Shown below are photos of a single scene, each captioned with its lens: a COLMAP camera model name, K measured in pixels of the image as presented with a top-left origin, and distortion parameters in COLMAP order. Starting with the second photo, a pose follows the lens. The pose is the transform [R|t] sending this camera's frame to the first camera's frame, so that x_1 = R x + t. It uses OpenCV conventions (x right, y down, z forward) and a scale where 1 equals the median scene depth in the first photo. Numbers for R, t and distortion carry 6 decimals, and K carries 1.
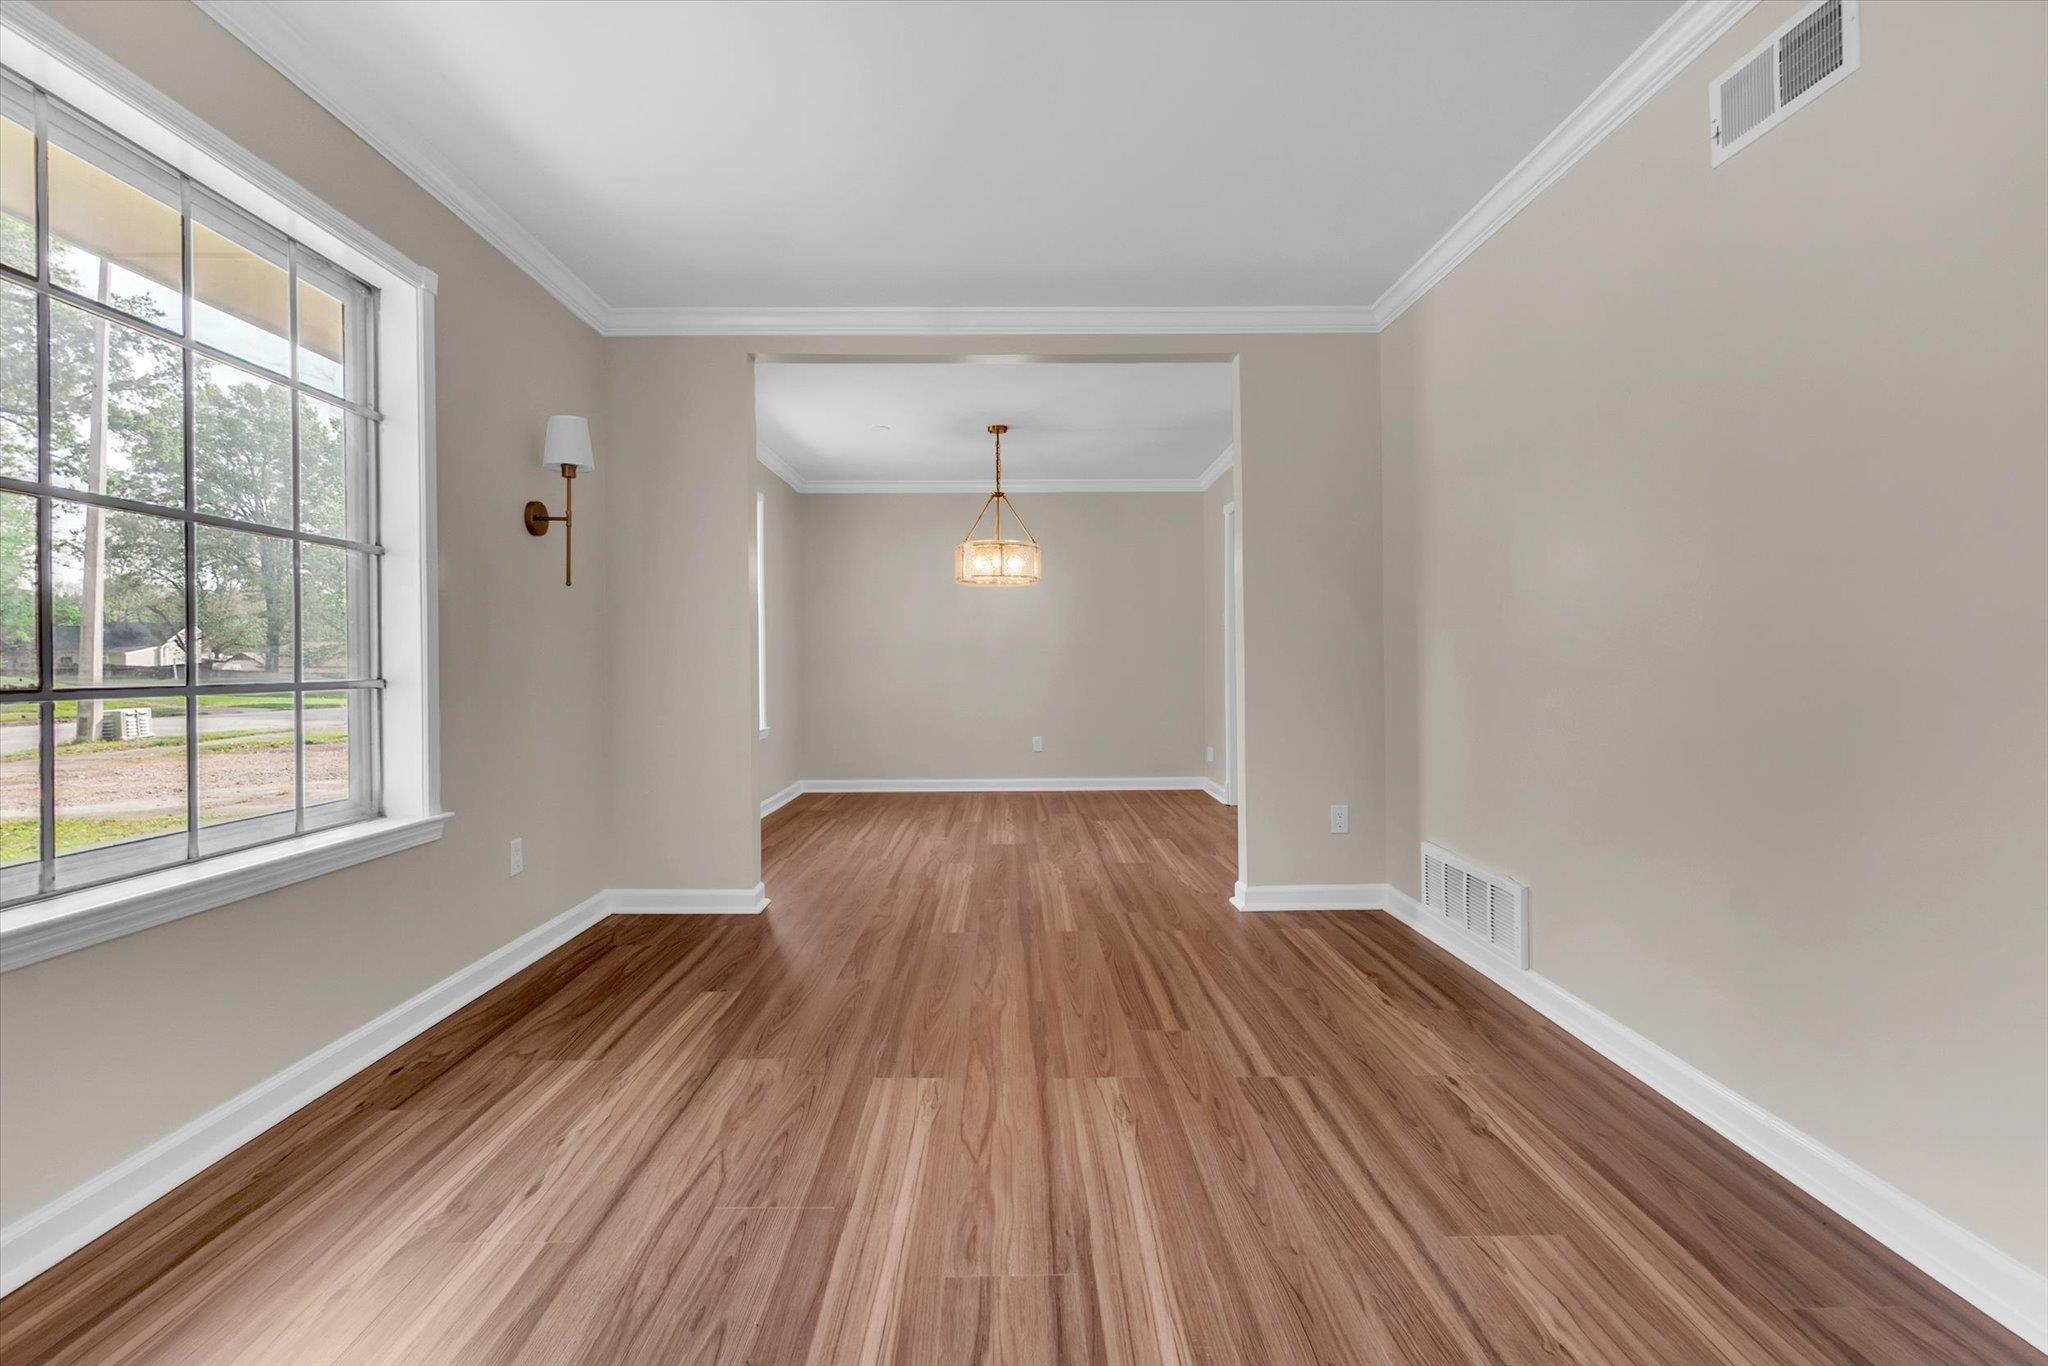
lens RADIAL K [[918.5, 0, 1039.4], [0, 918.5, 672.2], [0, 0, 1]] dist [0.004135, -0.000080]
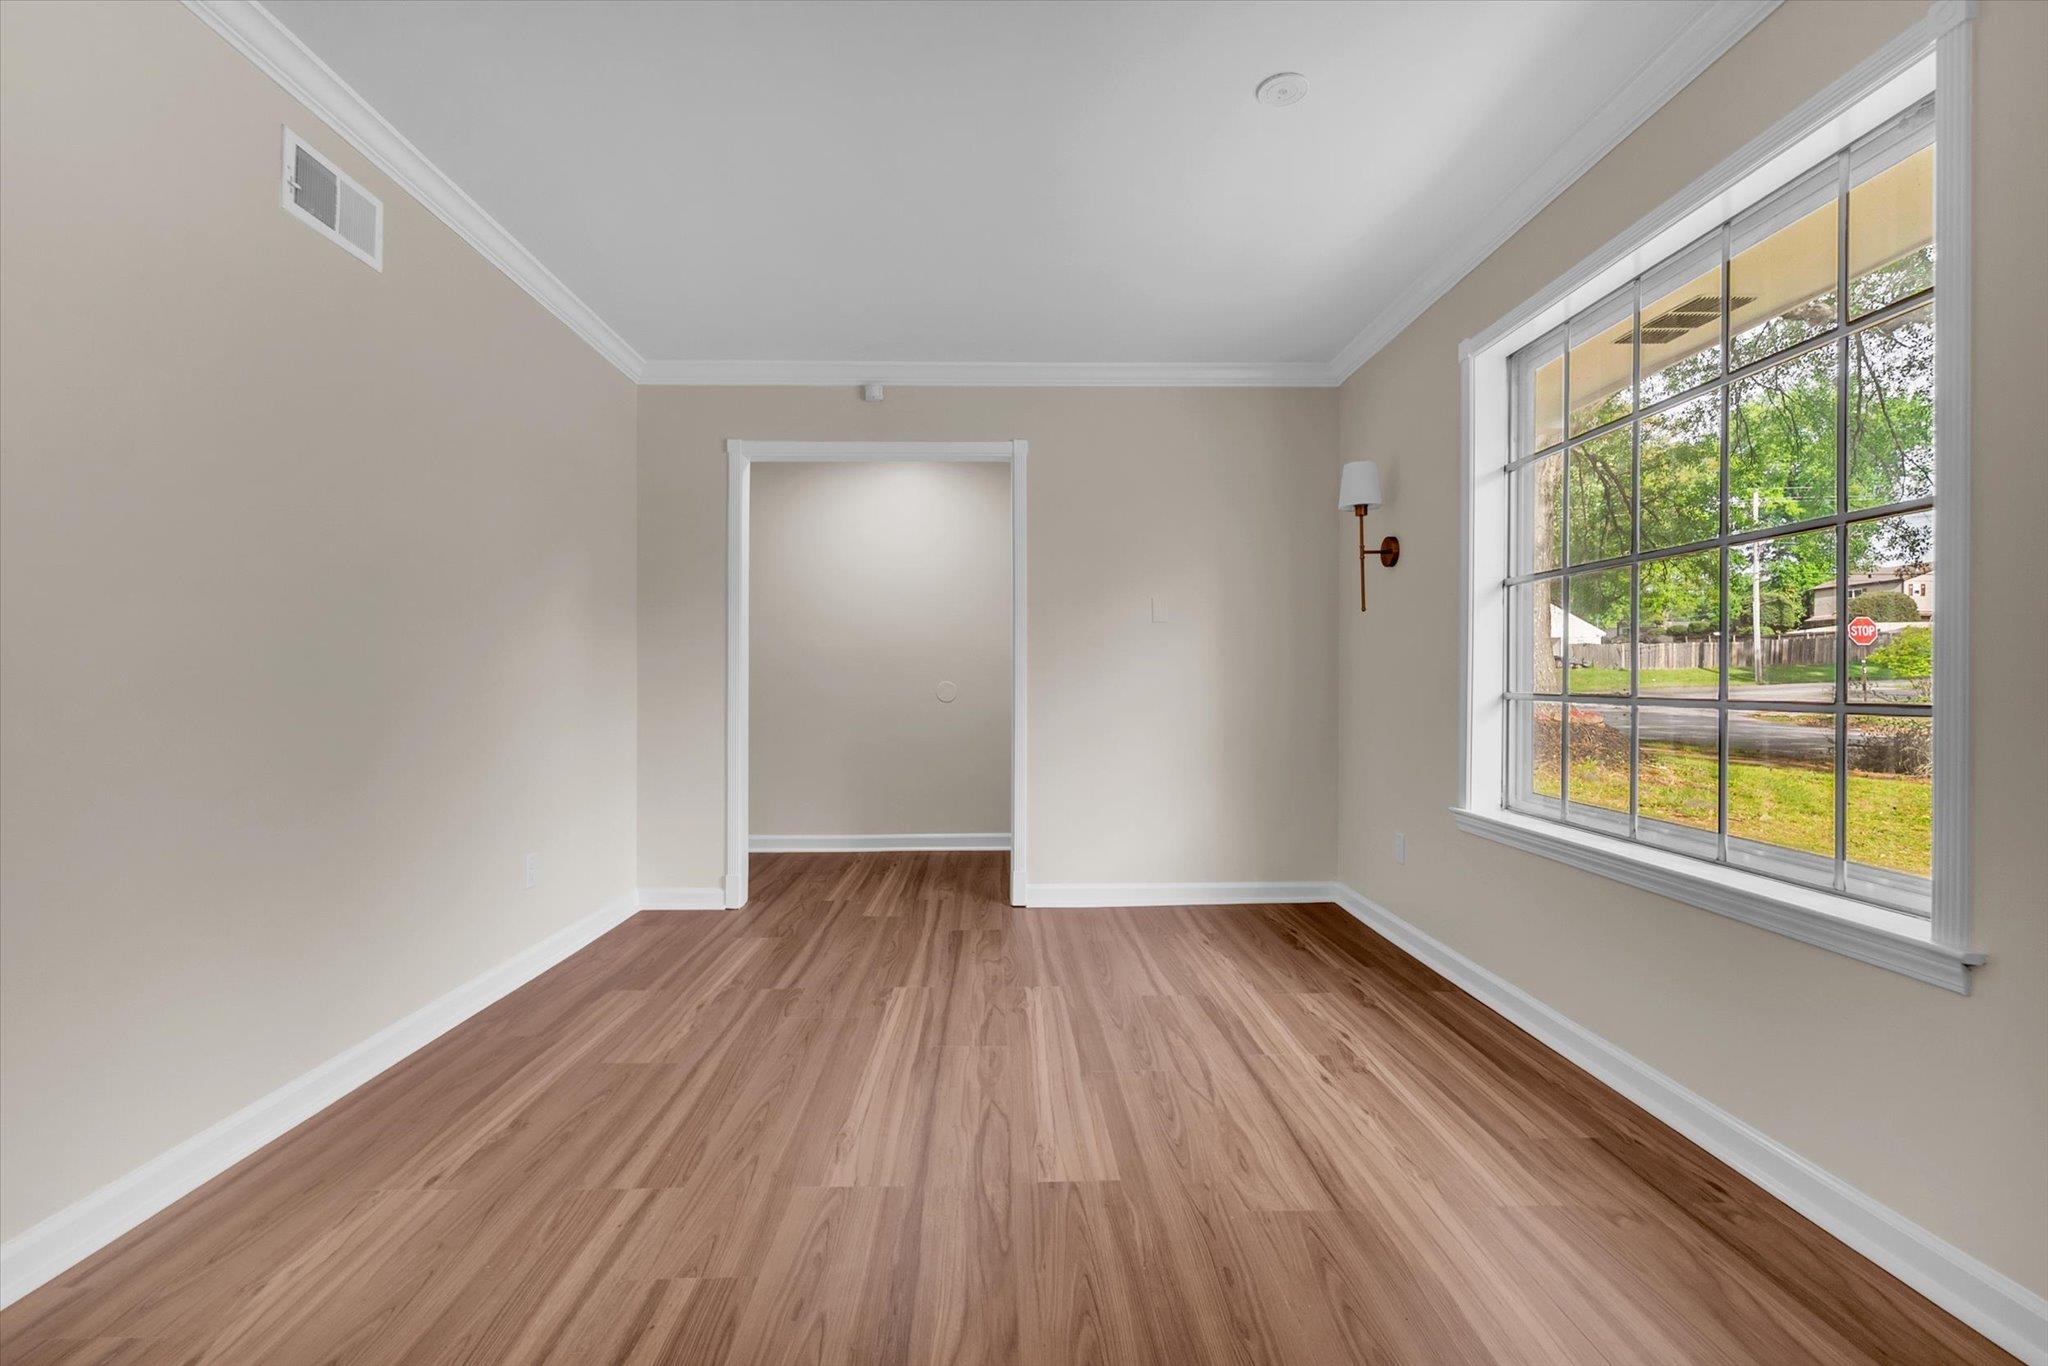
lens RADIAL K [[918.5, 0, 1017.3], [0, 918.5, 681.0], [0, 0, 1]] dist [0.004135, -0.000080]
pose [[-0.999942, 0.002587, 0.010444, -0.107752], [0.002717, 0.999919, 0.012415, -0.024451], [-0.010411, 0.012443, -0.999868, 2.050379]]
